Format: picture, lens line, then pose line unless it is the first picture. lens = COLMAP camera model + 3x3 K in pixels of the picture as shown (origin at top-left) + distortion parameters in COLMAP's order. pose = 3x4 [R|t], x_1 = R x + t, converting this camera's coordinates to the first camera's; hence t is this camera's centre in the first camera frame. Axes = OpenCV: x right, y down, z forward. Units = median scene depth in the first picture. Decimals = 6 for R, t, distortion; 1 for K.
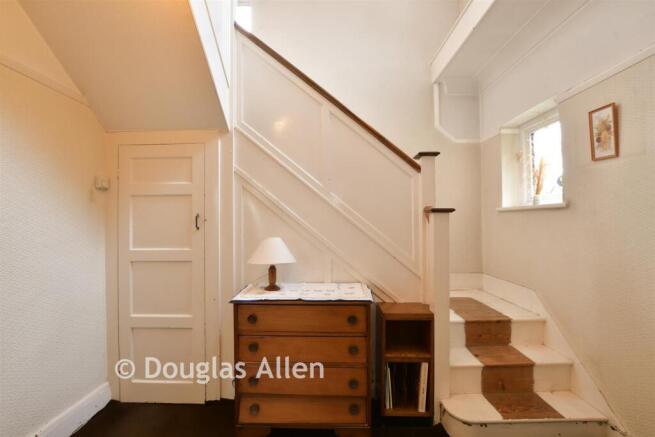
lens RADIAL K [[288.4, 0, 327.5], [0, 288.4, 218.5], [0, 0, 1]] dist [-0.014859, -0.000260]
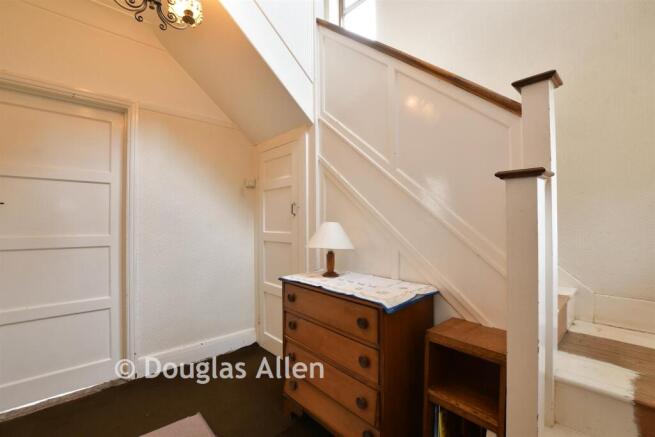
lens RADIAL K [[290.4, 0, 327.5], [0, 290.4, 218.5], [0, 0, 1]] dist [-0.020731, 0.000169]
pose [[0.682333, -0.004144, -0.731029, 0.492313], [0.005211, 0.999986, -0.000804, 0.051095], [0.731023, -0.003261, 0.682346, 0.312383]]
